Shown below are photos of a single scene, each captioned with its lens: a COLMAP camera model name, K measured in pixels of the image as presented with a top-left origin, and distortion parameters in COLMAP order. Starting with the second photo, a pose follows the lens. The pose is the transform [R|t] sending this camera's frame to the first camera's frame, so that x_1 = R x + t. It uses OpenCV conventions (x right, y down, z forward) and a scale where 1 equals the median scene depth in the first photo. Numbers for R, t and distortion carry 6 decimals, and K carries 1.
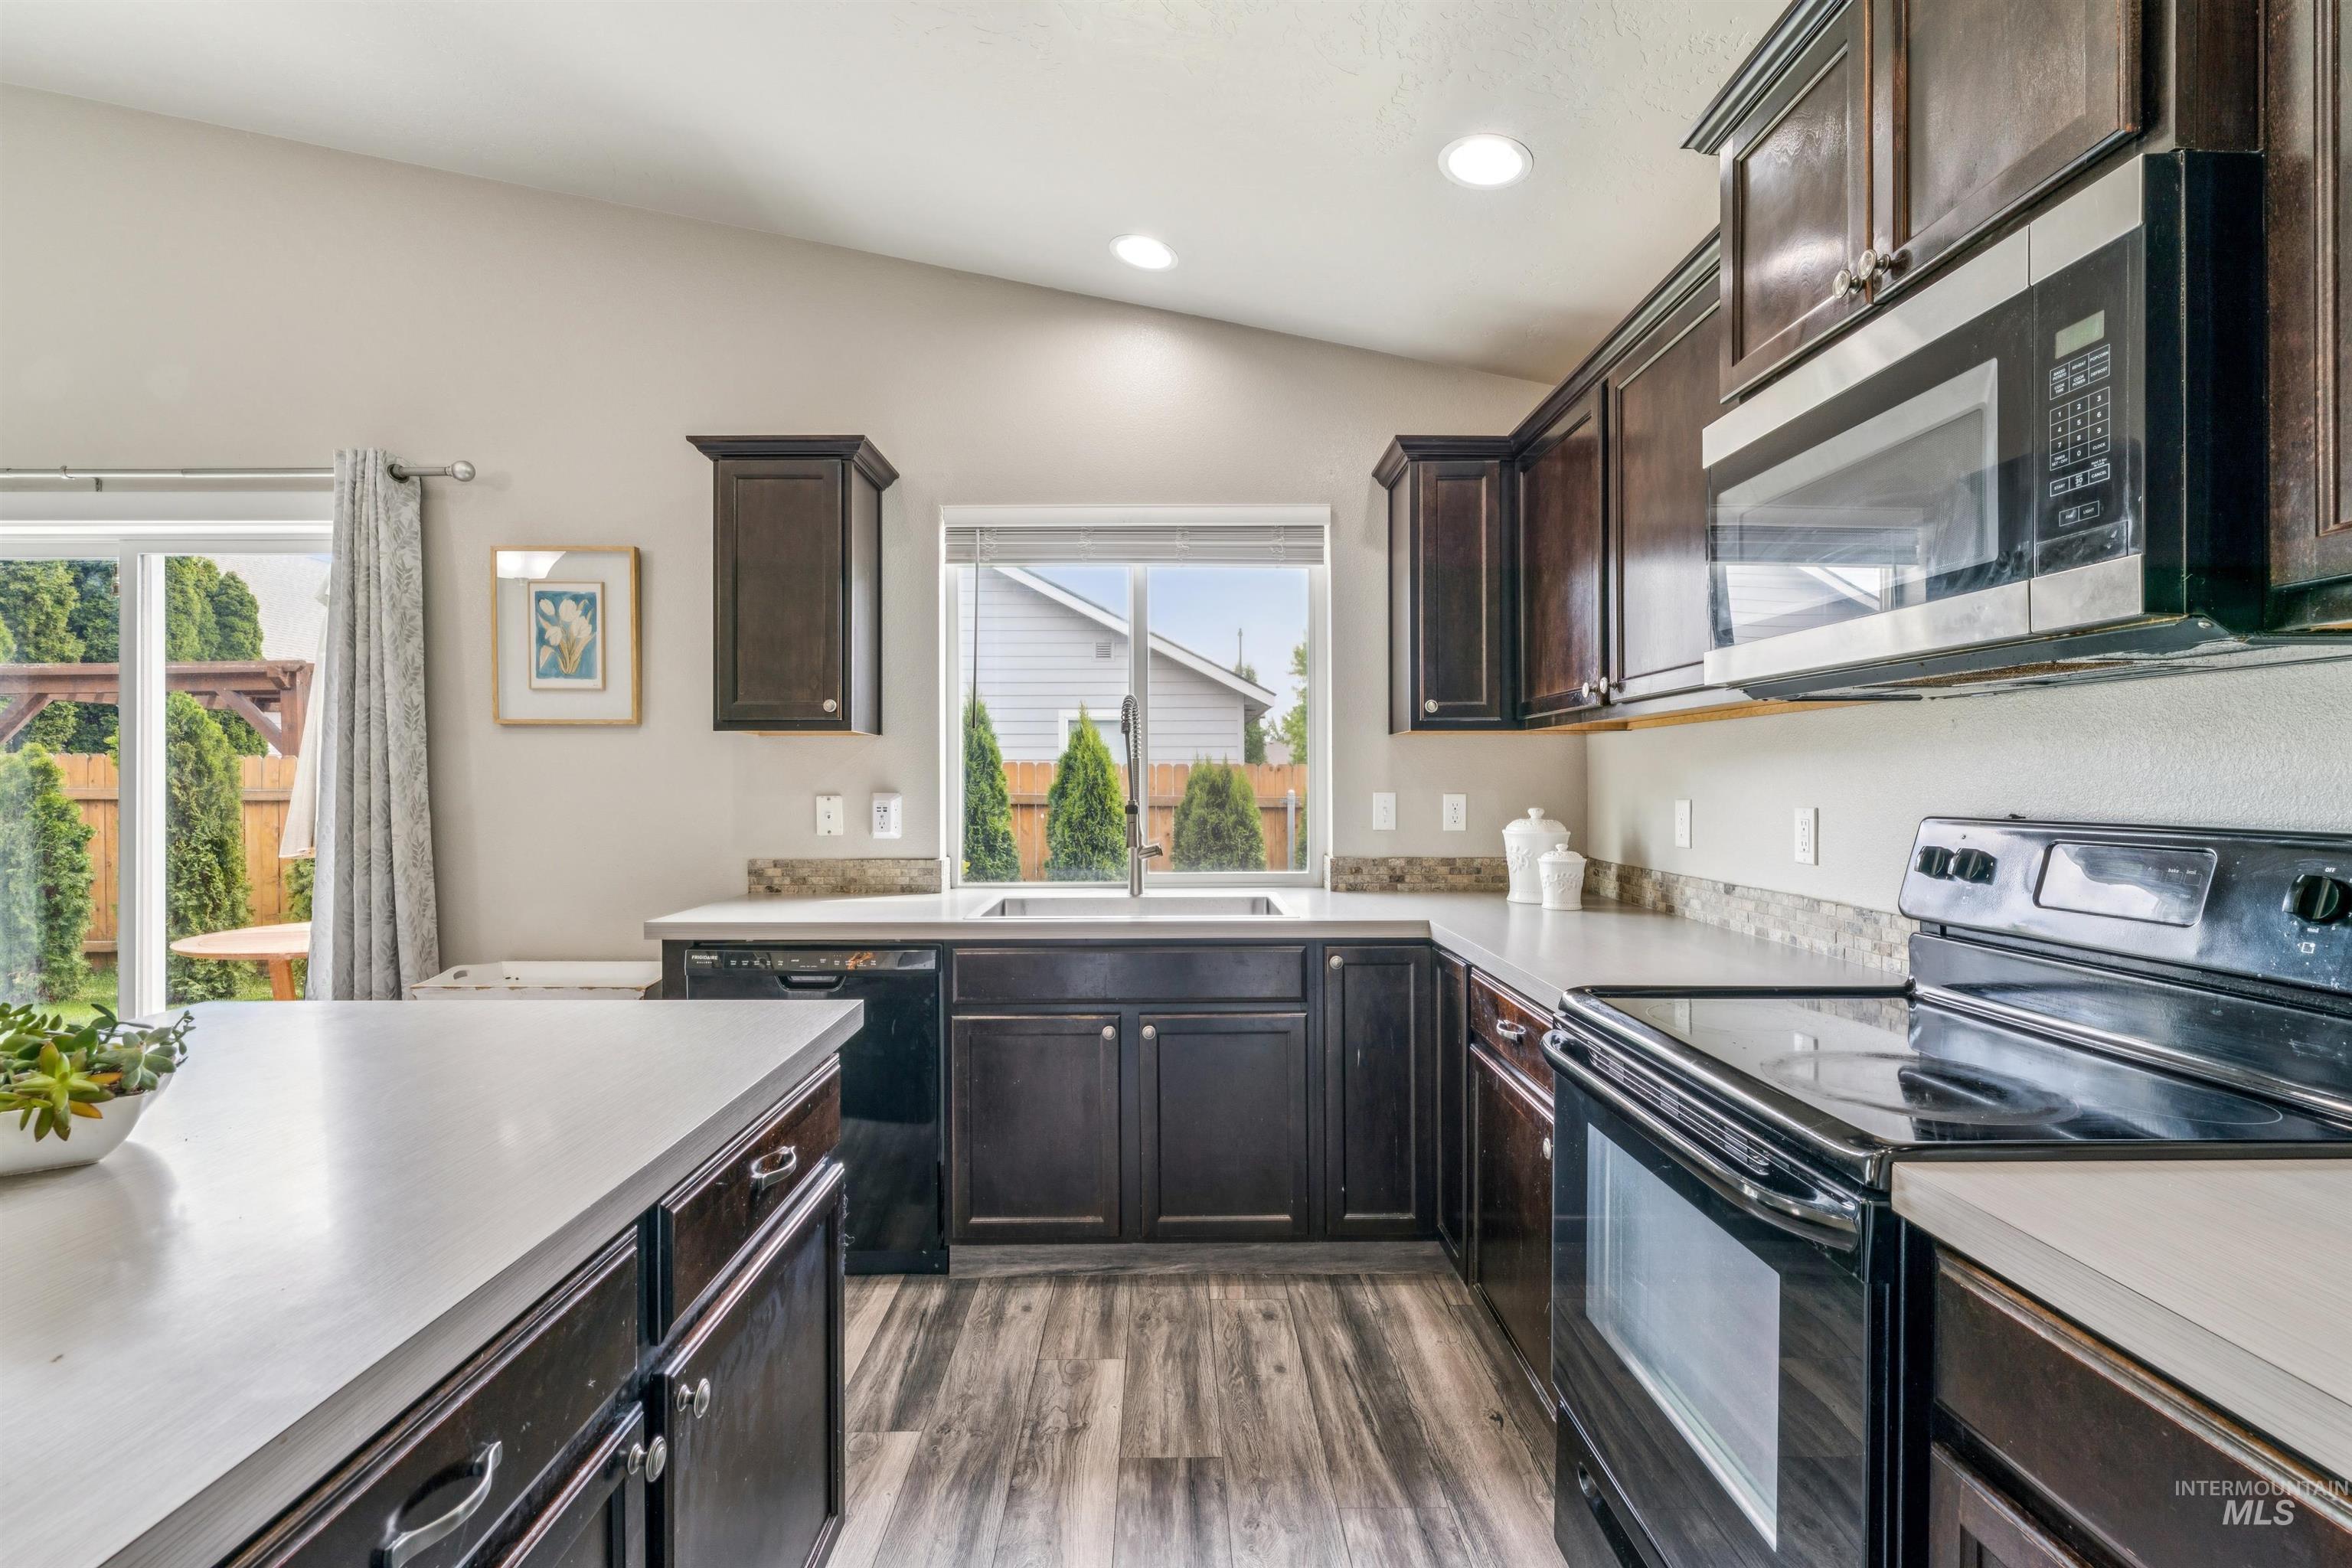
lens RADIAL K [[1067.7, 0, 1174.6], [0, 1067.7, 778.6], [0, 0, 1]] dist [0.000739, 0.000244]
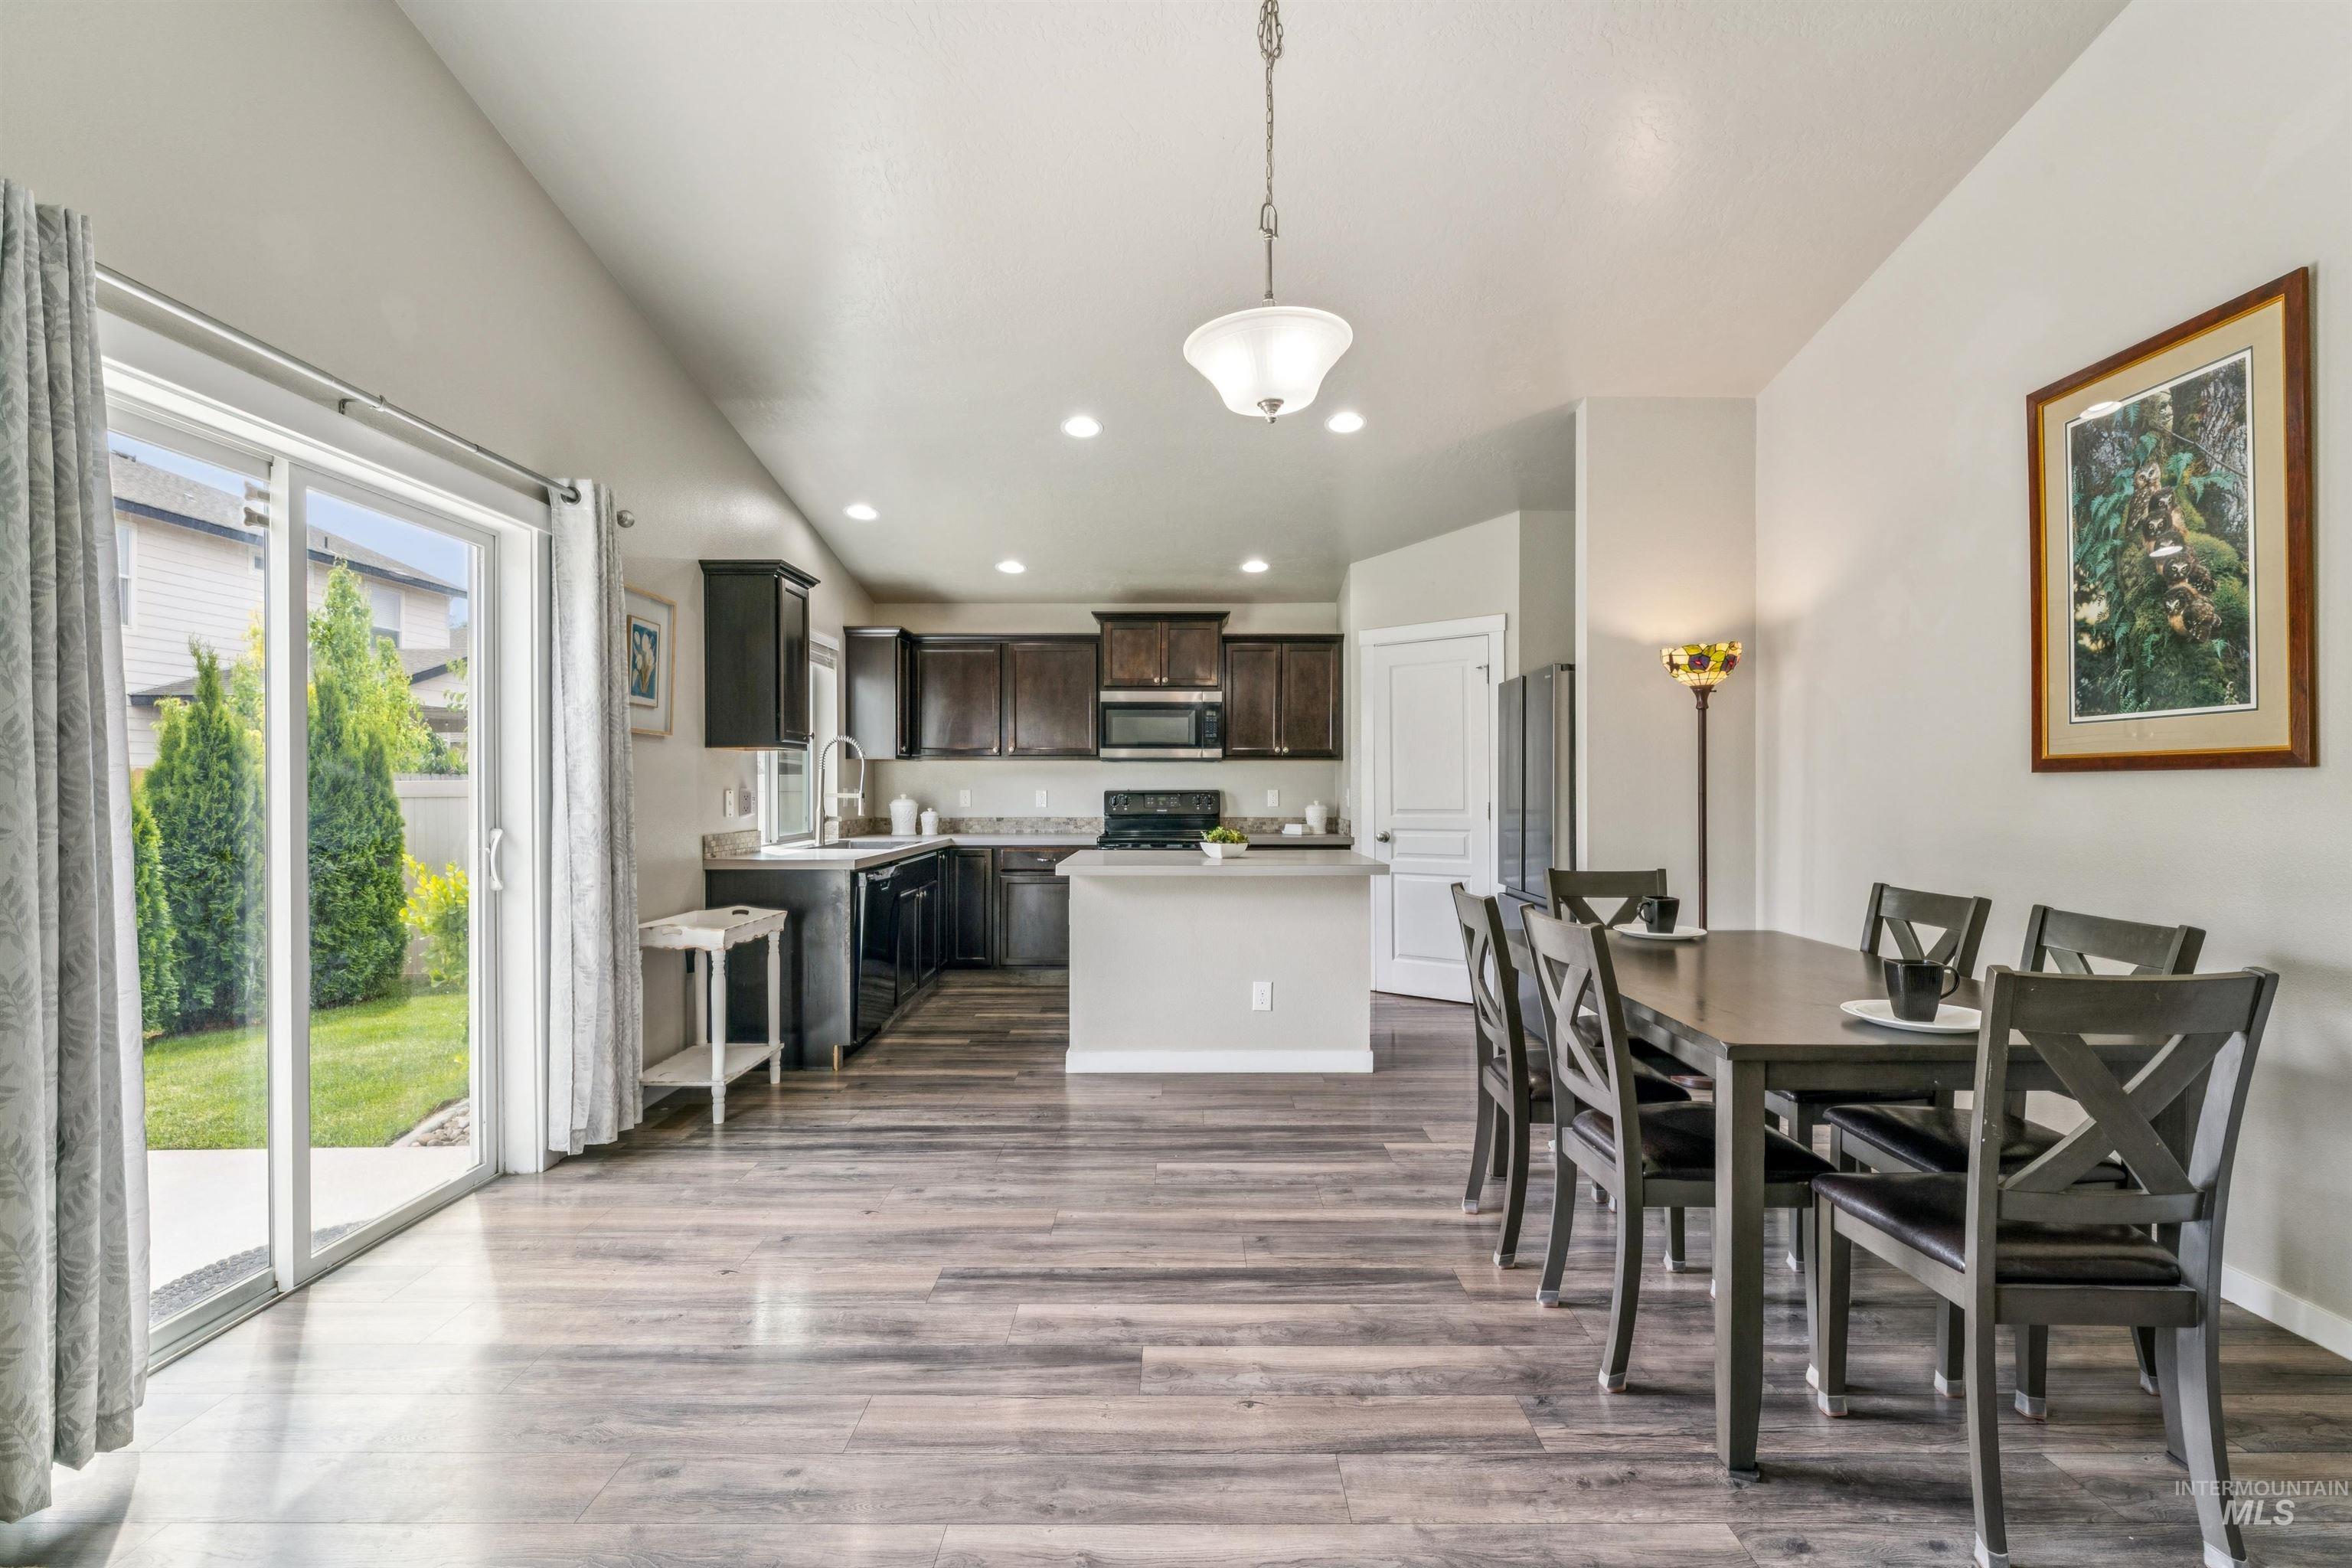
lens RADIAL K [[1081.1, 0, 1181.6], [0, 1081.1, 788.6], [0, 0, 1]] dist [-0.001427, -0.000586]
pose [[0.008310, -0.000838, 0.999965, -2.449073], [-0.000079, 1.000000, 0.000839, 0.016464], [-0.999965, -0.000086, 0.008310, 0.480076]]
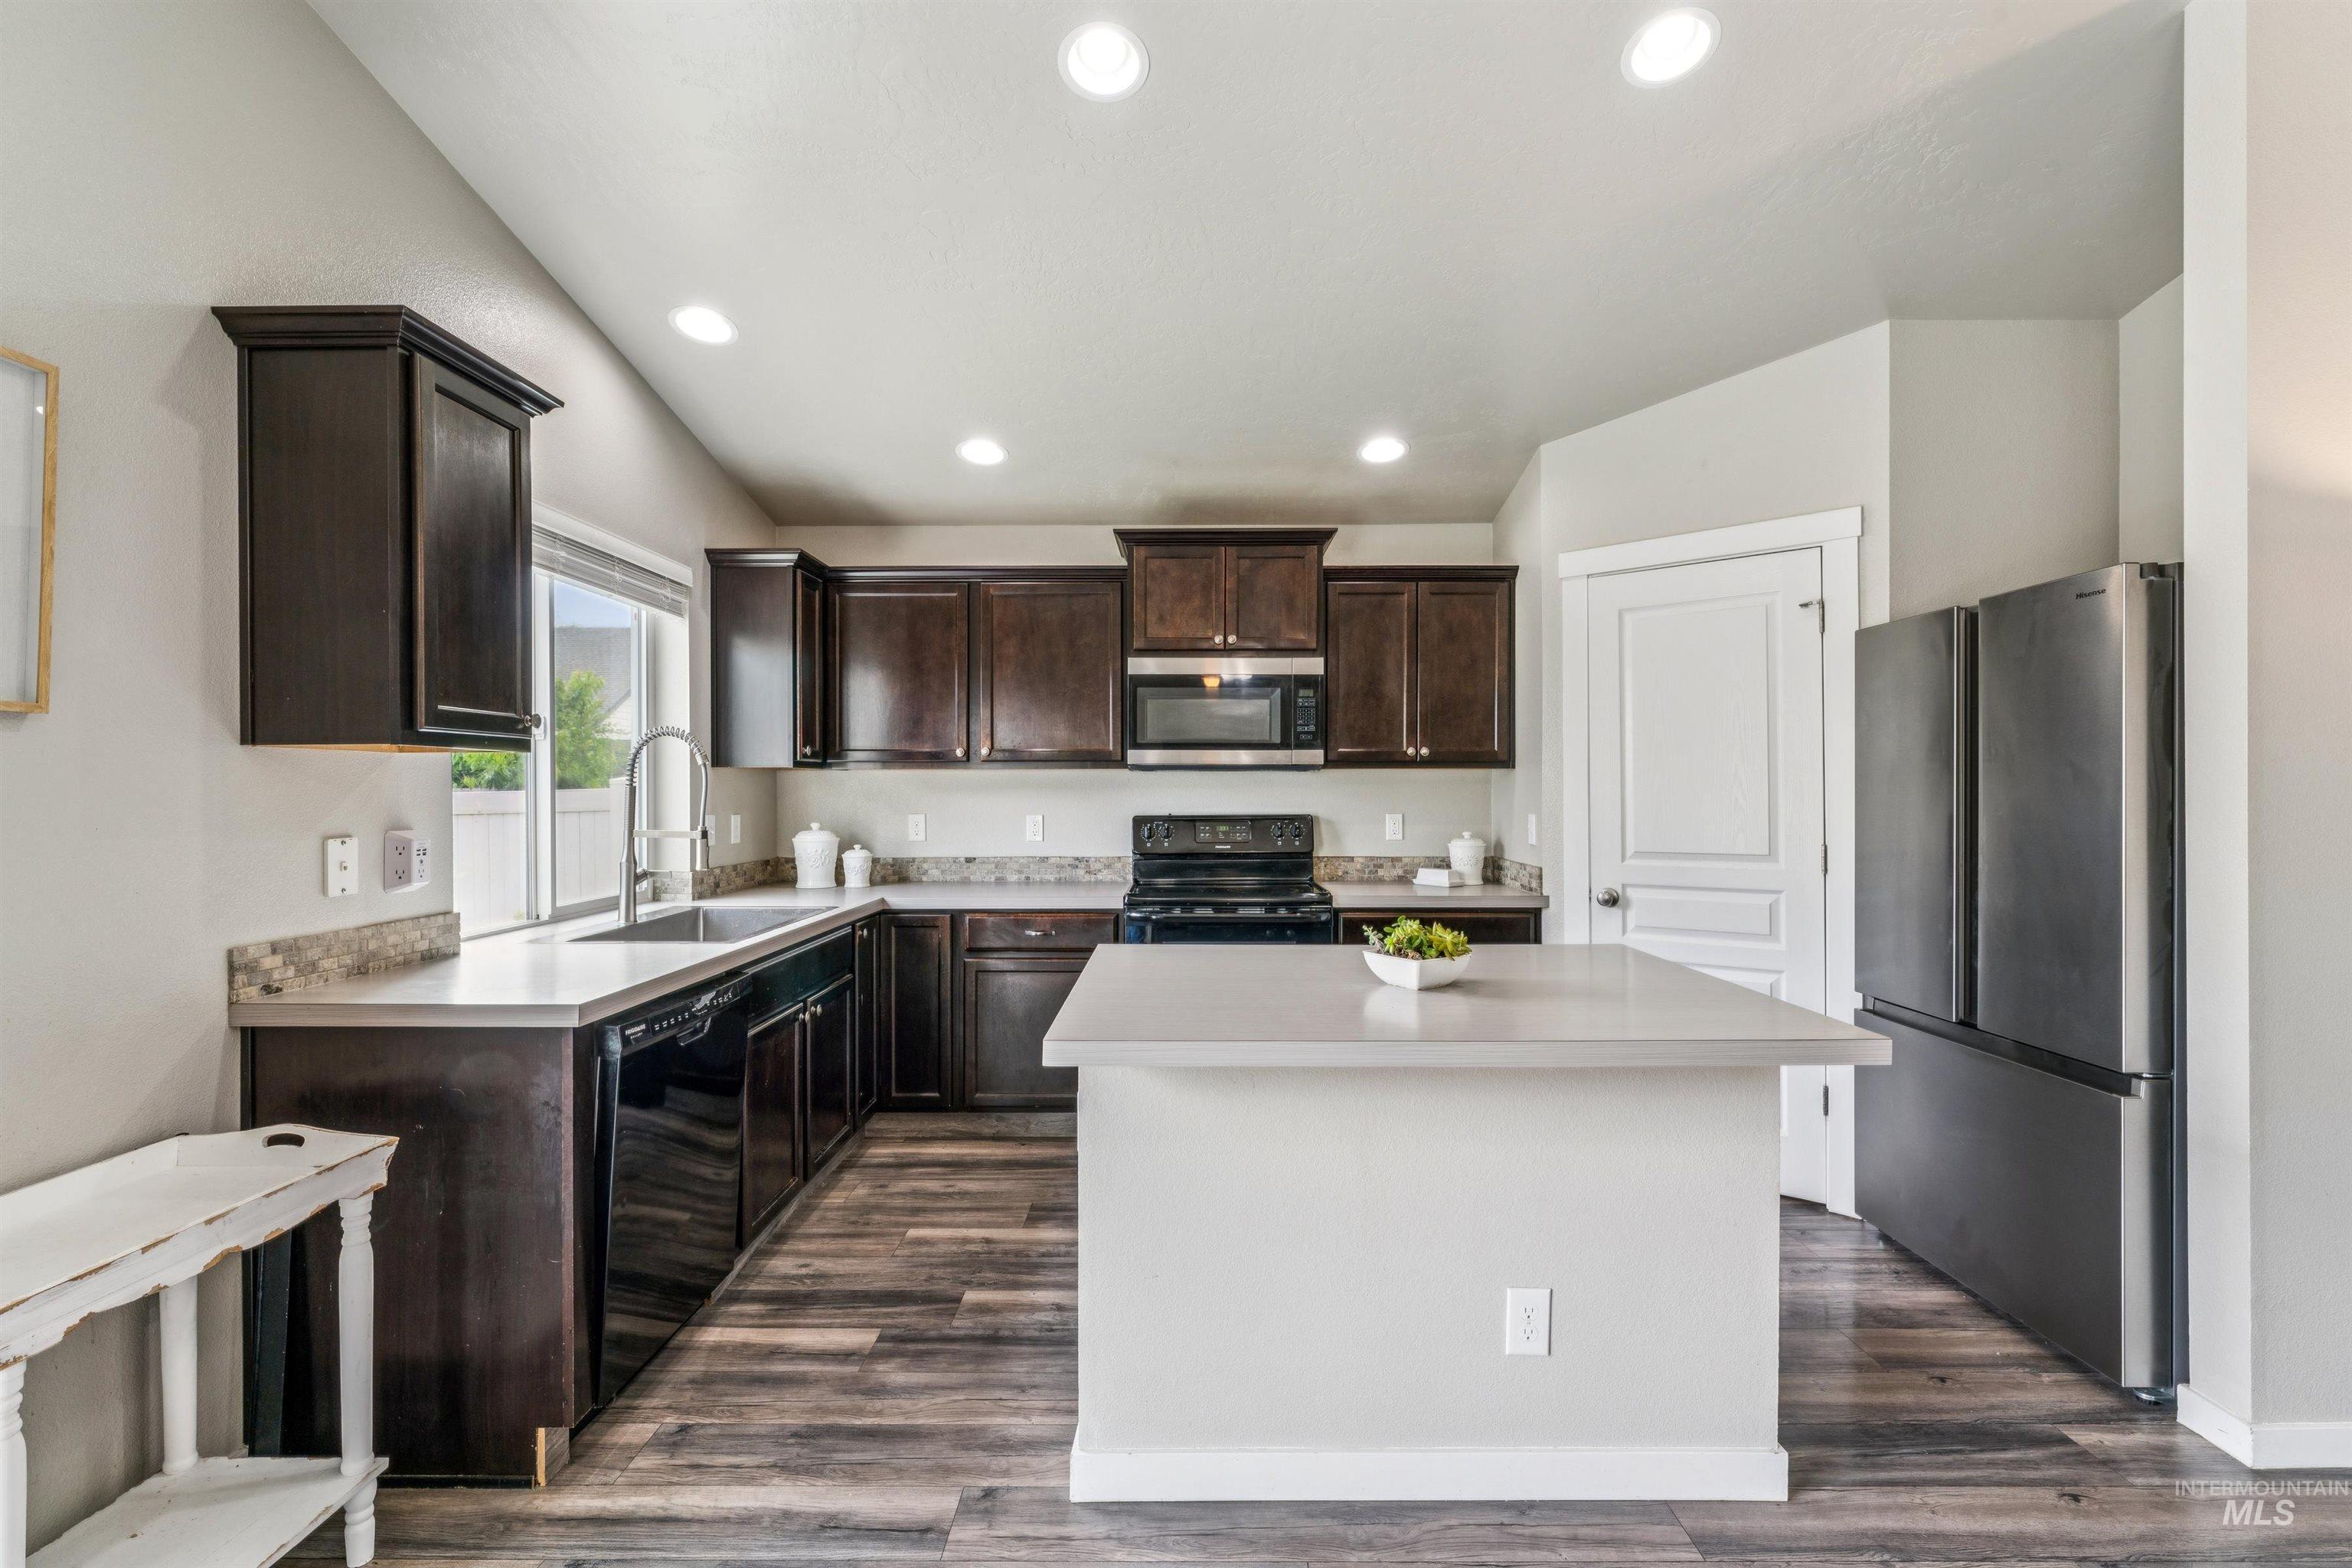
lens RADIAL K [[1046.5, 0, 1182.5], [0, 1046.5, 789.6], [0, 0, 1]] dist [-0.000106, -0.000111]
pose [[0.012801, 0.001446, 0.999917, -1.330598], [0.000625, 0.999999, -0.001454, -0.018377], [-0.999918, 0.000643, 0.012800, 0.604536]]
